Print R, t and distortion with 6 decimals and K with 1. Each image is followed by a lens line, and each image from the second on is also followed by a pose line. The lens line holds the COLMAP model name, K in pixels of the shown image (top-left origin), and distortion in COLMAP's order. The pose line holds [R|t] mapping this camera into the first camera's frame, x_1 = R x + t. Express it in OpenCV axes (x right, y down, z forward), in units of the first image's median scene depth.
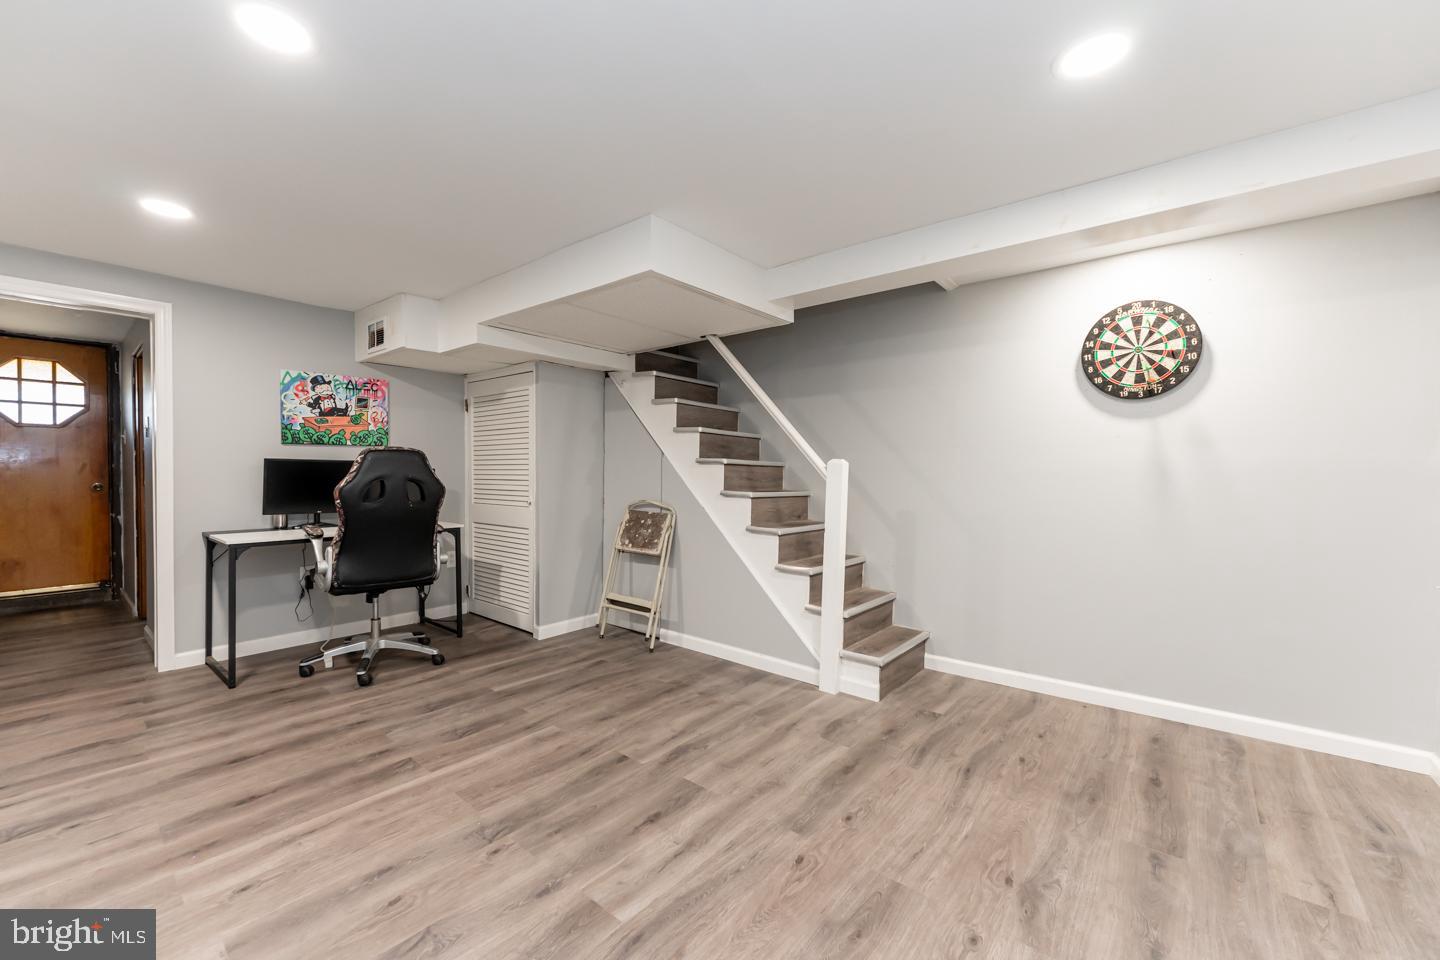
lens RADIAL K [[579.7, 0, 715.2], [0, 579.7, 479.4], [0, 0, 1]] dist [0.002366, -0.000050]
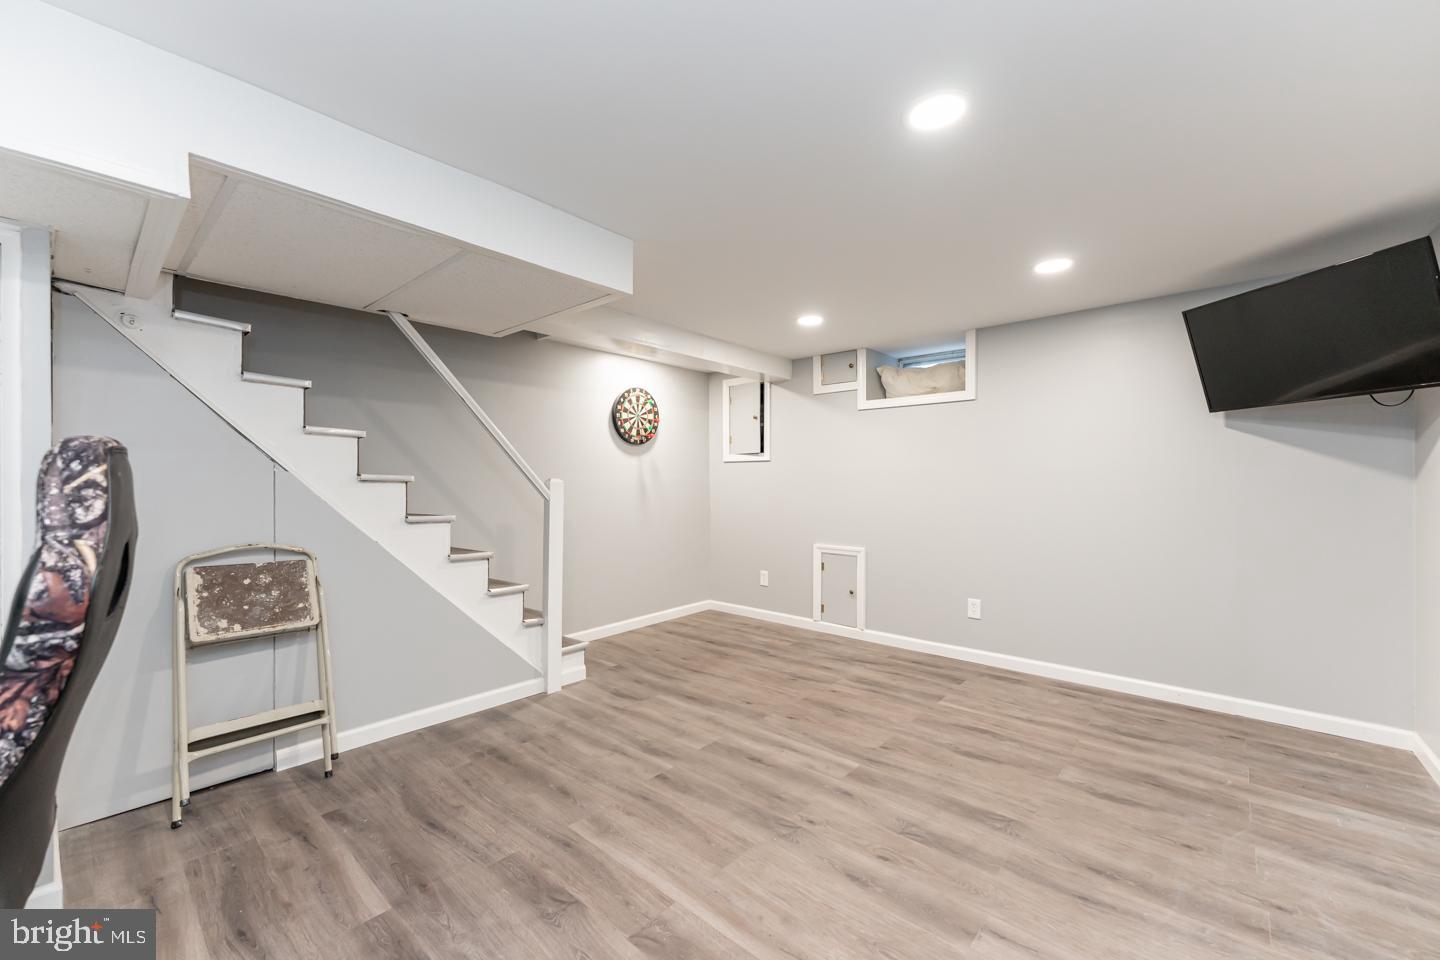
lens RADIAL K [[579.7, 0, 715.2], [0, 579.7, 479.4], [0, 0, 1]] dist [0.002366, -0.000050]
pose [[0.025185, 0.000259, 0.999683, -1.023285], [0.016351, 0.999866, -0.000671, -0.031667], [-0.999549, 0.016362, 0.025178, 0.761897]]
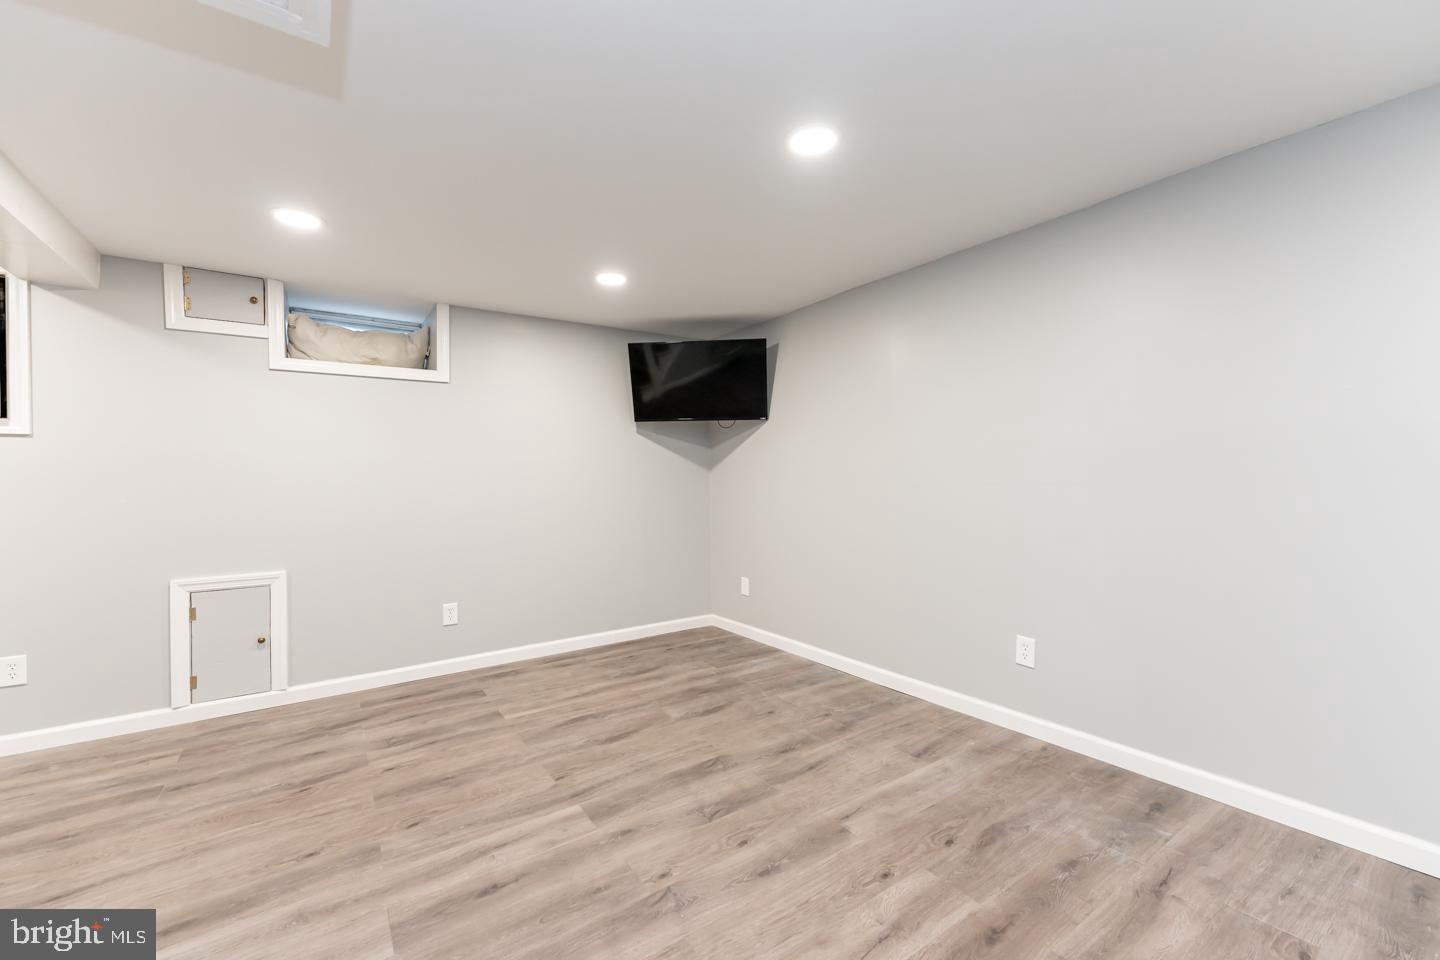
lens RADIAL K [[570.5, 0, 716.1], [0, 570.5, 489.7], [0, 0, 1]] dist [0.002424, 0.000164]
pose [[-0.962967, 0.000535, 0.269618, -0.476890], [0.011969, 0.999097, 0.040768, -0.026978], [-0.269352, 0.042485, -0.962104, 1.235079]]
